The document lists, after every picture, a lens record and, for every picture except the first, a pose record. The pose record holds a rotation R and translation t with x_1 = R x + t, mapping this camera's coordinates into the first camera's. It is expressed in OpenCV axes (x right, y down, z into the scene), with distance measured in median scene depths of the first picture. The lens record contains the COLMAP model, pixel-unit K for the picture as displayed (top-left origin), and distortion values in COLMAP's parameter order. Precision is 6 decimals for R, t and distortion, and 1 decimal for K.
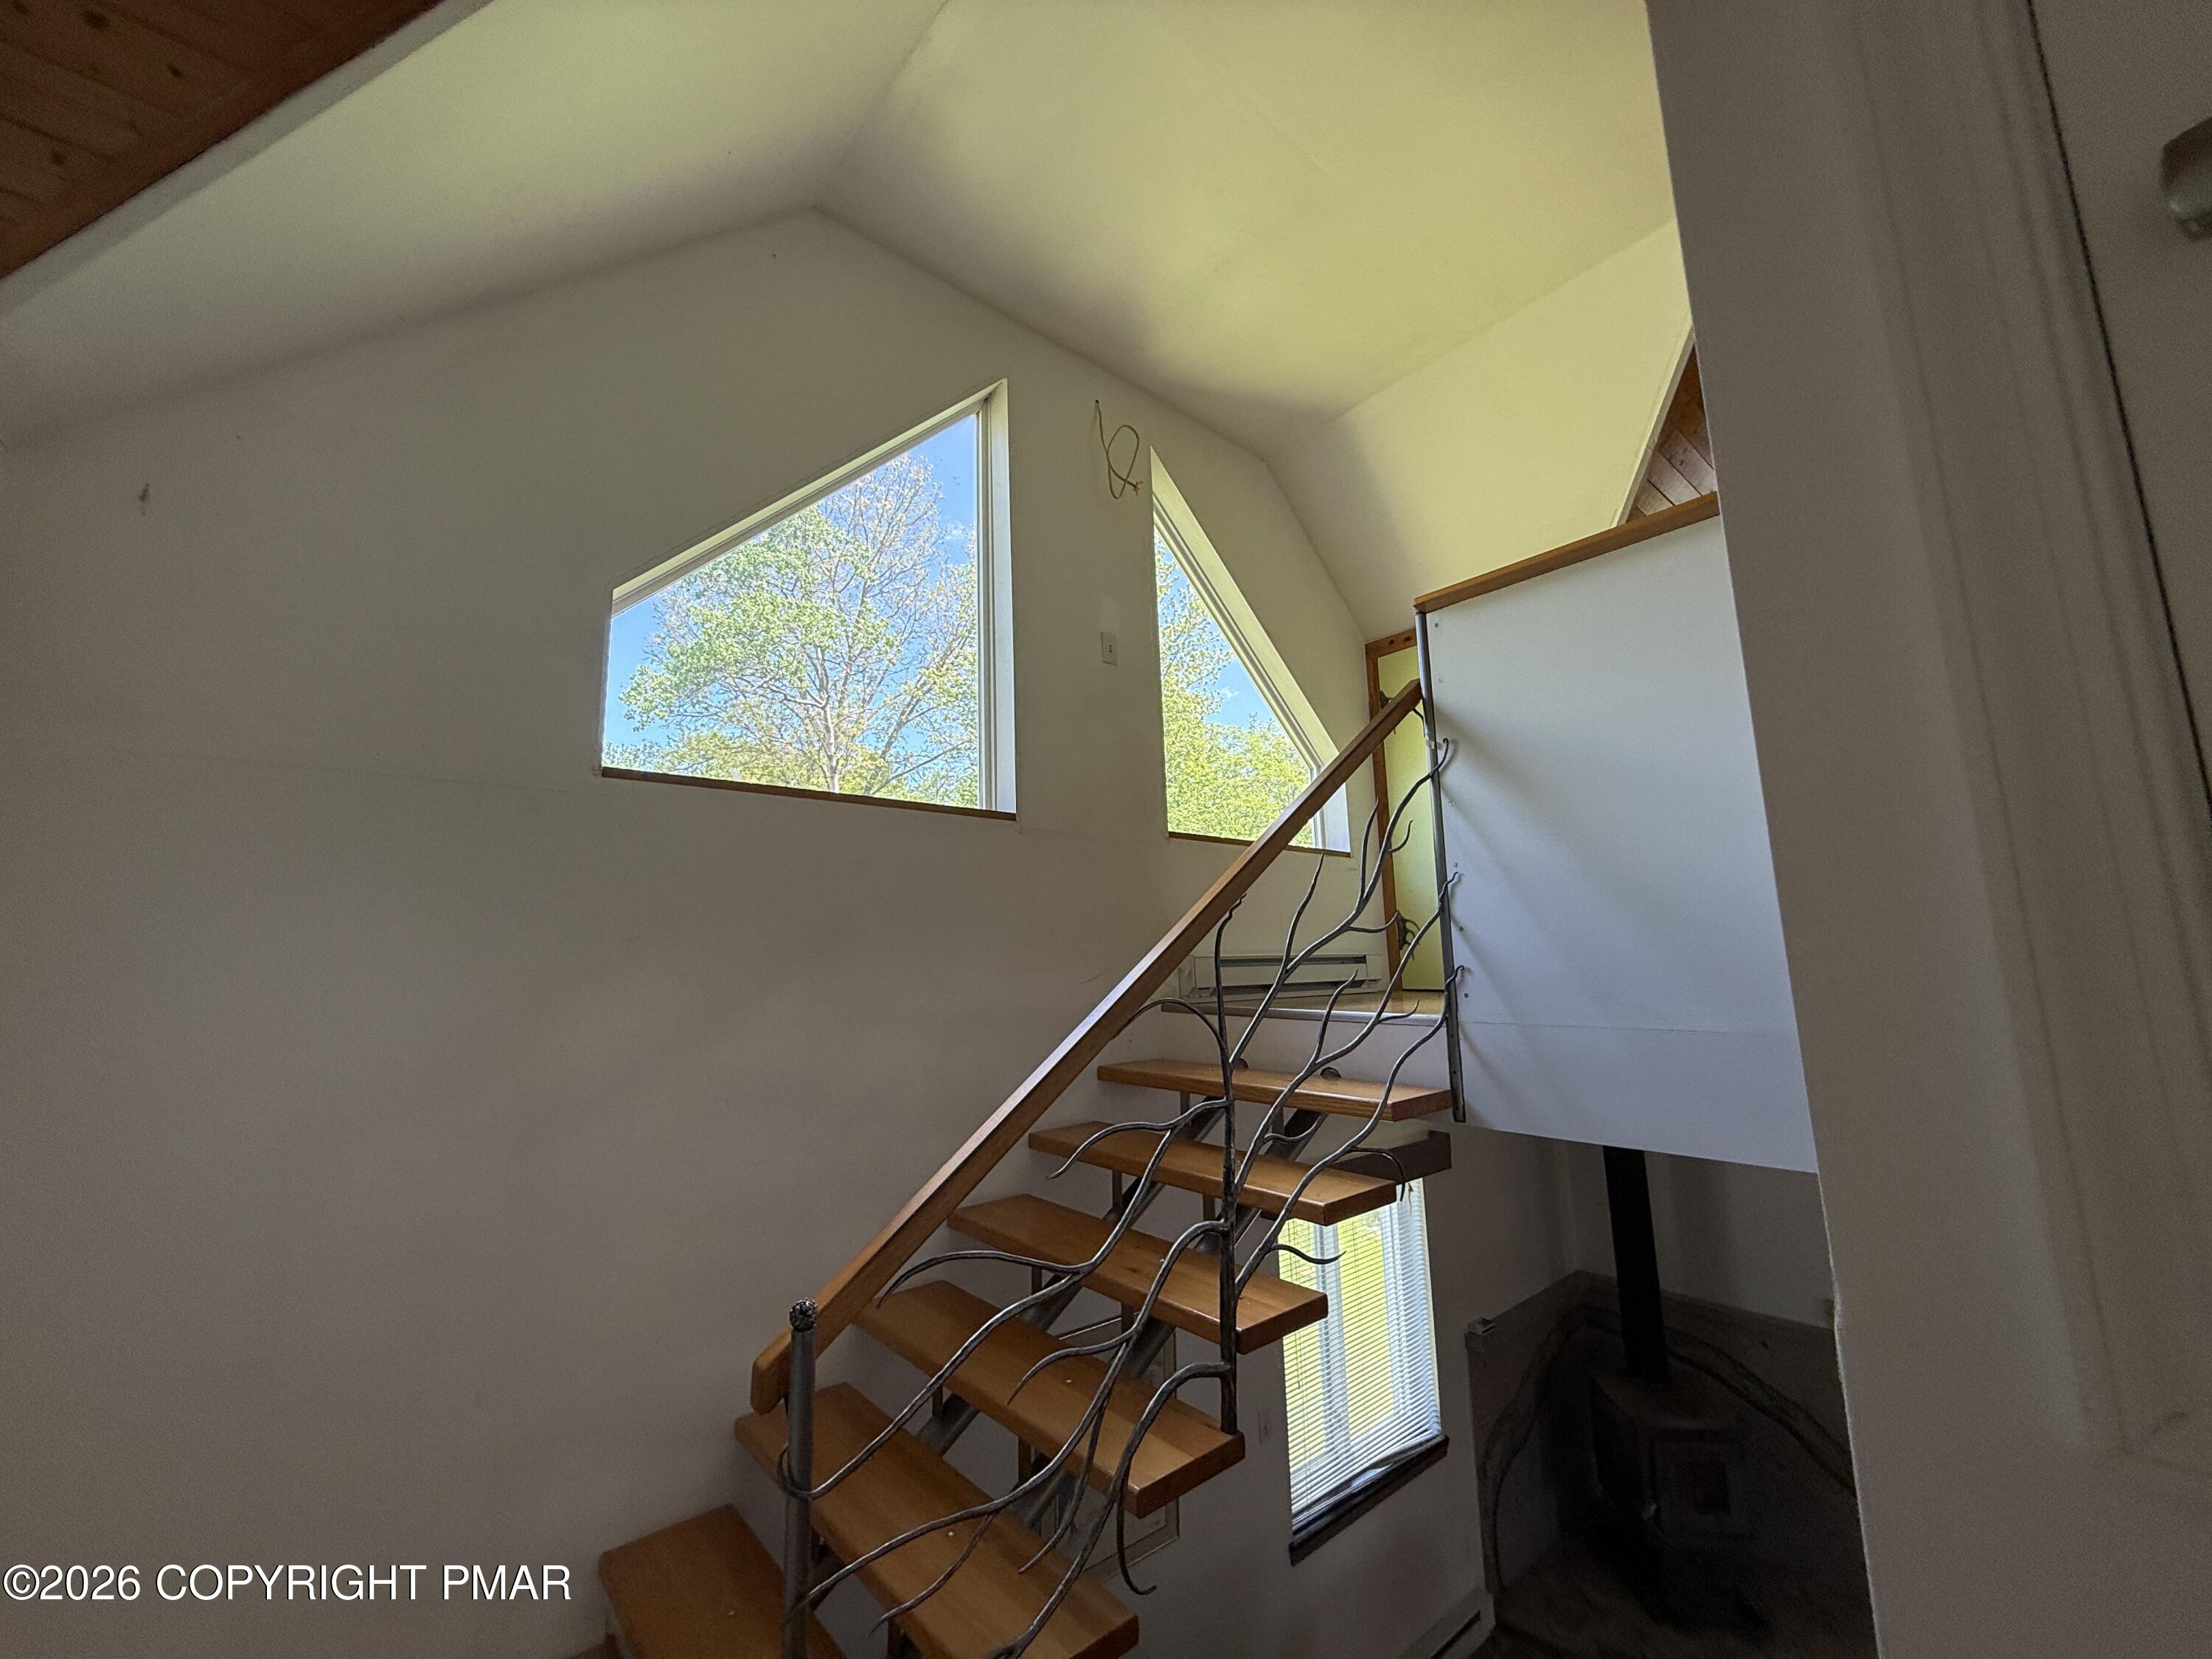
lens RADIAL K [[883.0, 0, 1106.0], [0, 883.0, 829.5], [0, 0, 1]] dist [-0.001588, -0.000177]
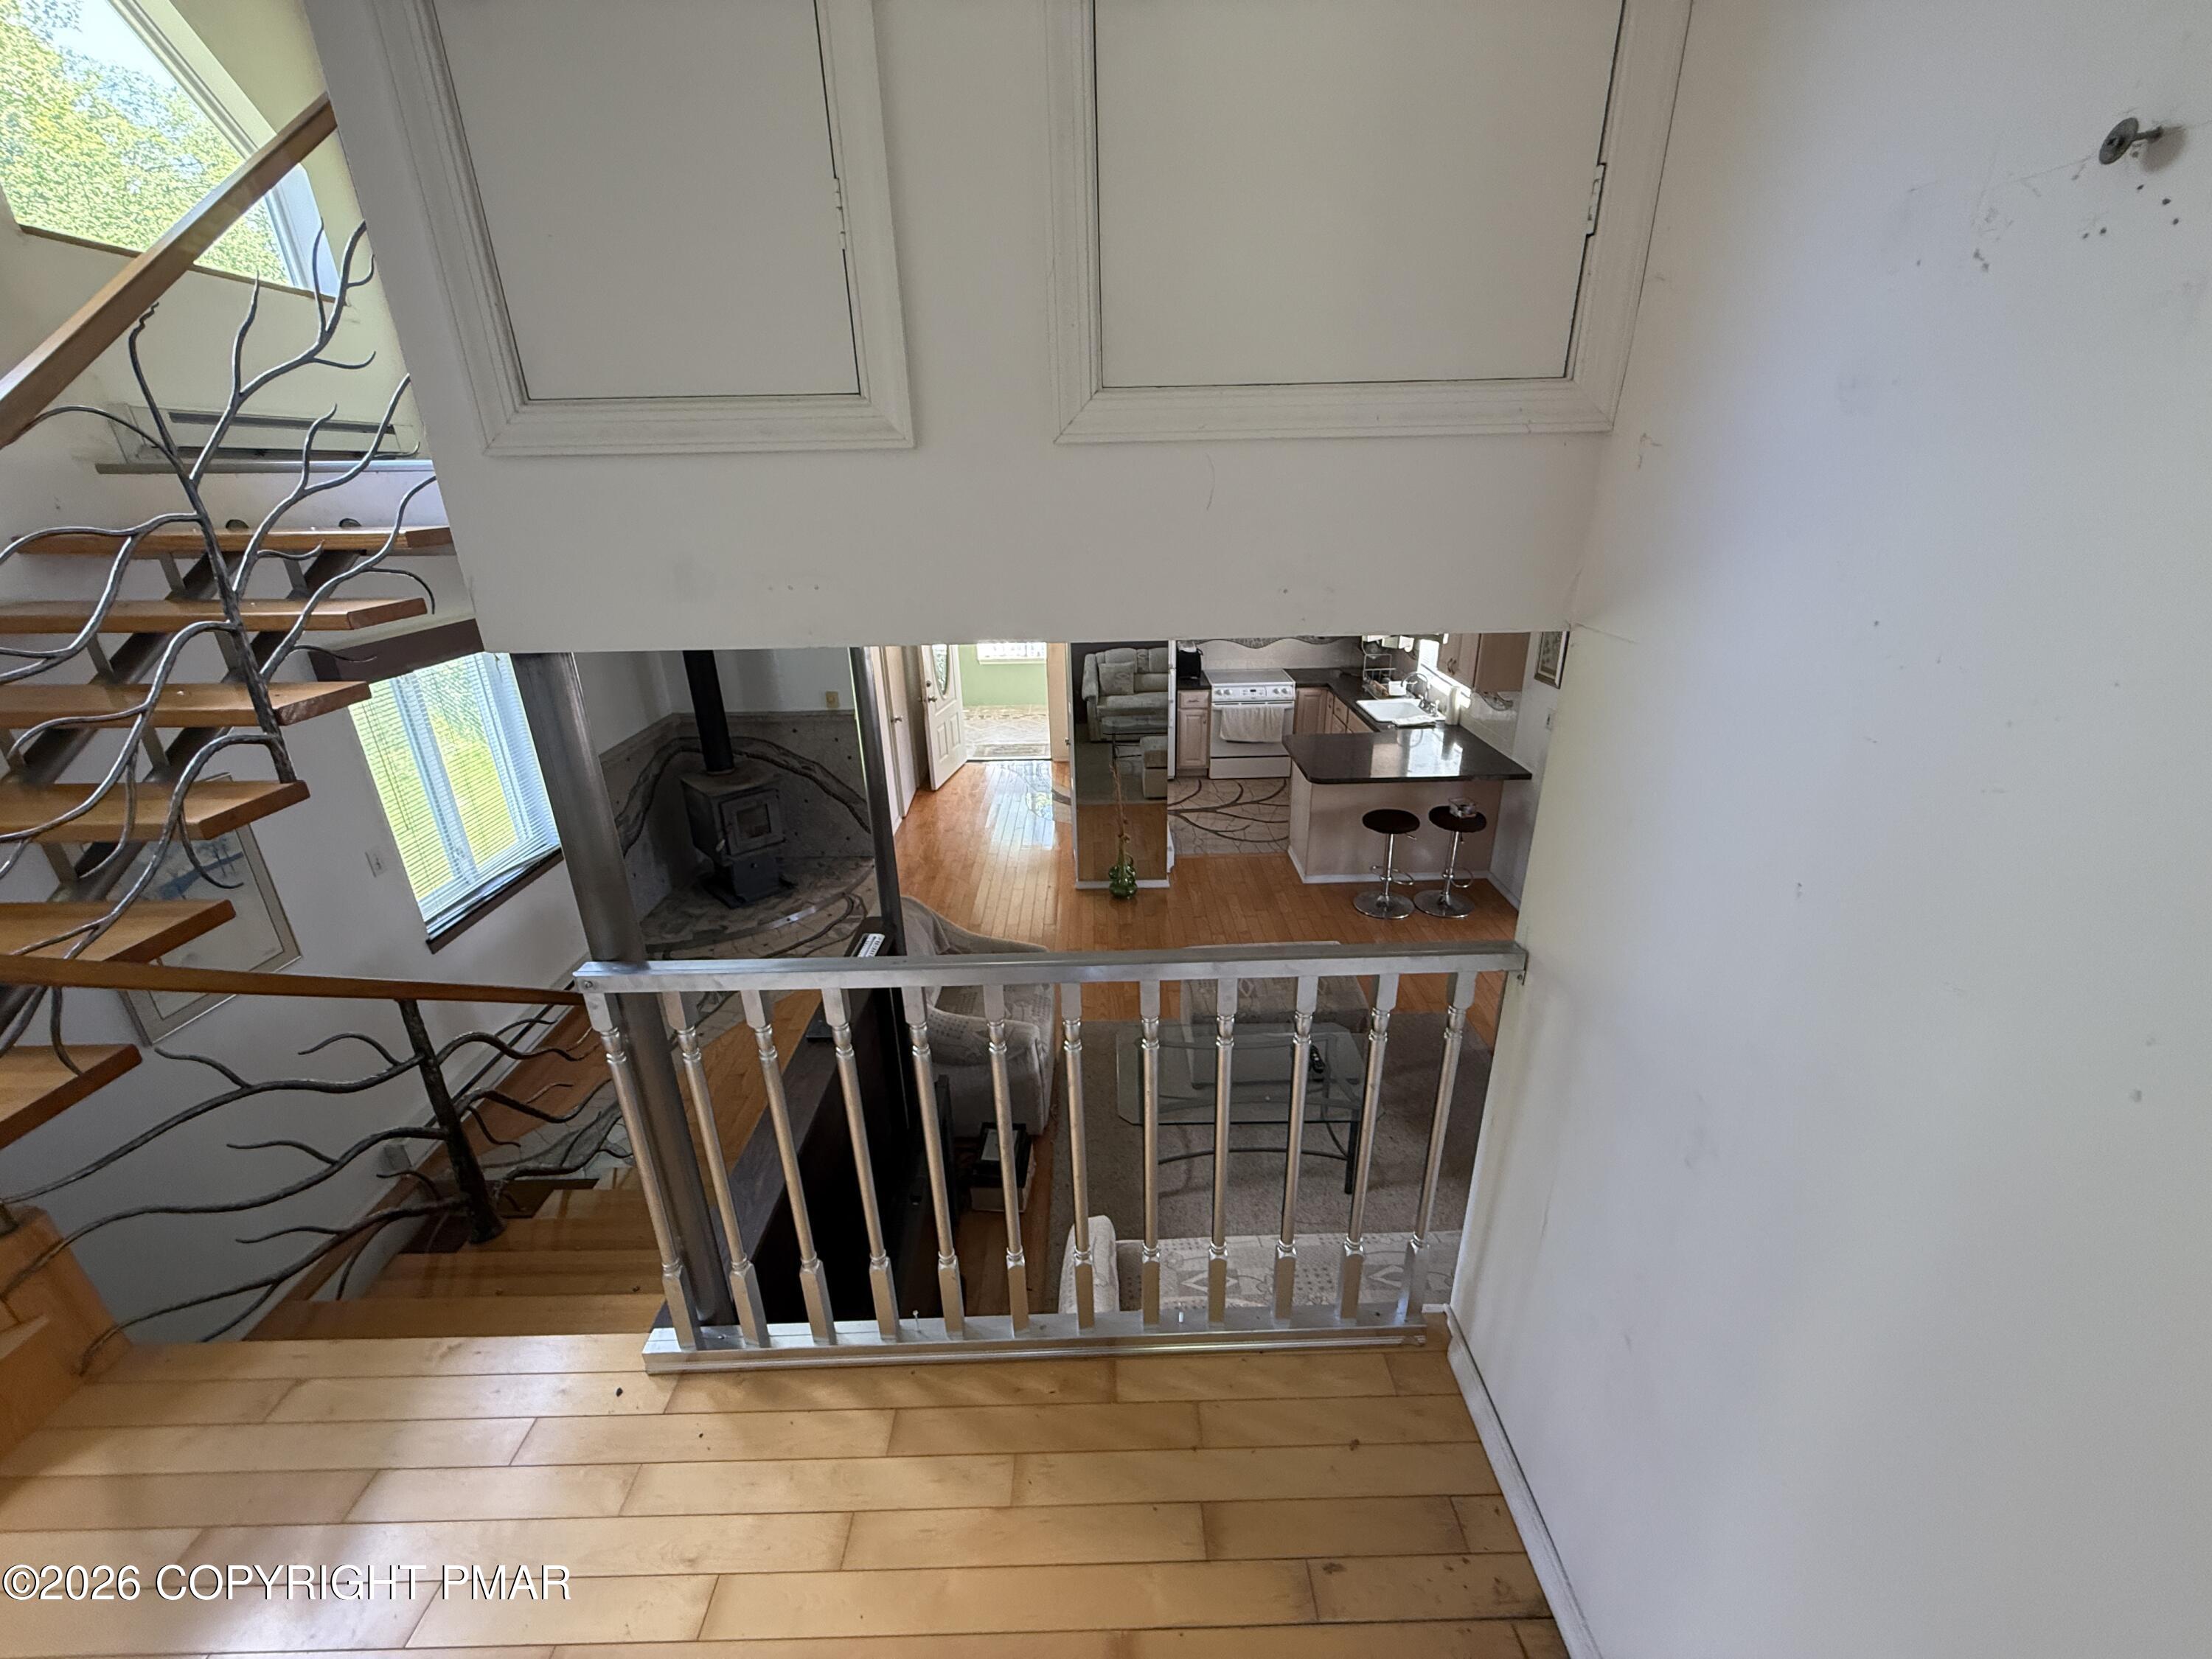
lens RADIAL K [[883.0, 0, 1106.0], [0, 883.0, 829.5], [0, 0, 1]] dist [-0.001588, -0.000177]
pose [[0.640999, -0.281478, 0.714066, -0.013835], [-0.110660, 0.886717, 0.448873, 0.018450], [-0.759523, -0.366745, 0.537236, -0.263930]]
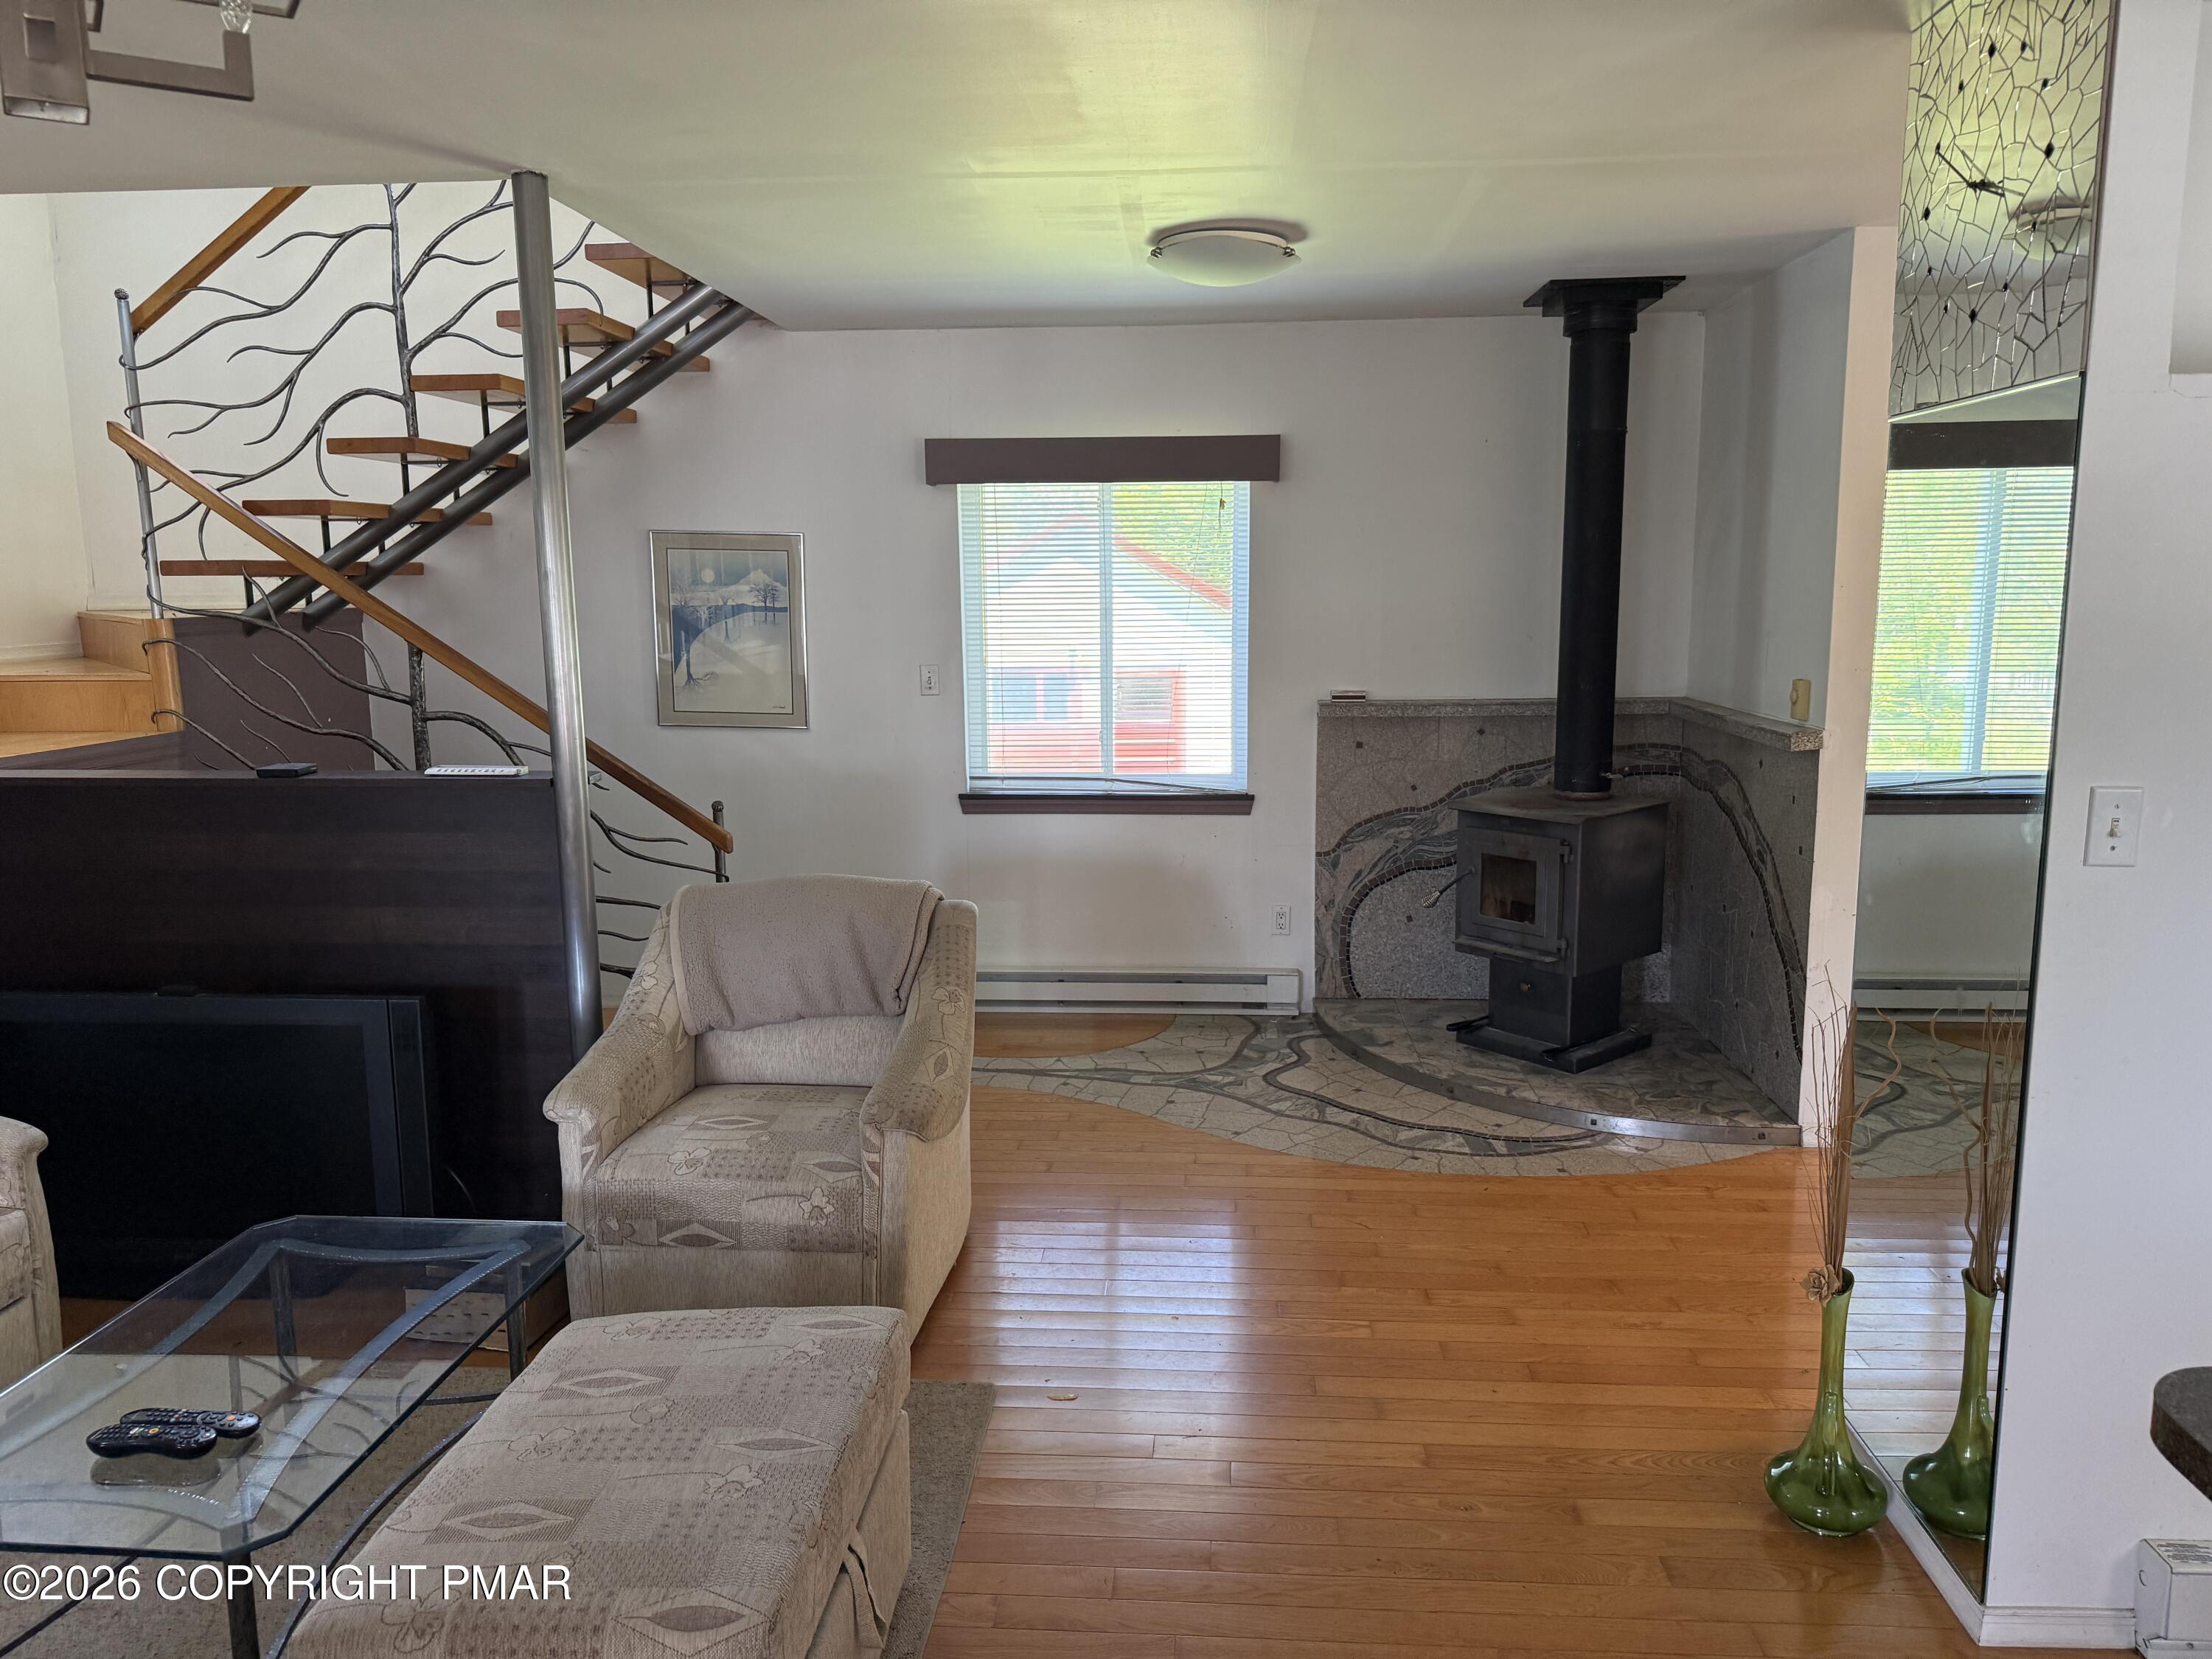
lens RADIAL K [[1564.1, 0, 1106.0], [0, 1564.1, 829.5], [0, 0, 1]] dist [0.116292, -0.000464]
pose [[0.707394, 0.120171, -0.696529, 1.356912], [0.103197, 0.957322, 0.269972, 0.306759], [0.699245, -0.262857, 0.664803, -0.105026]]
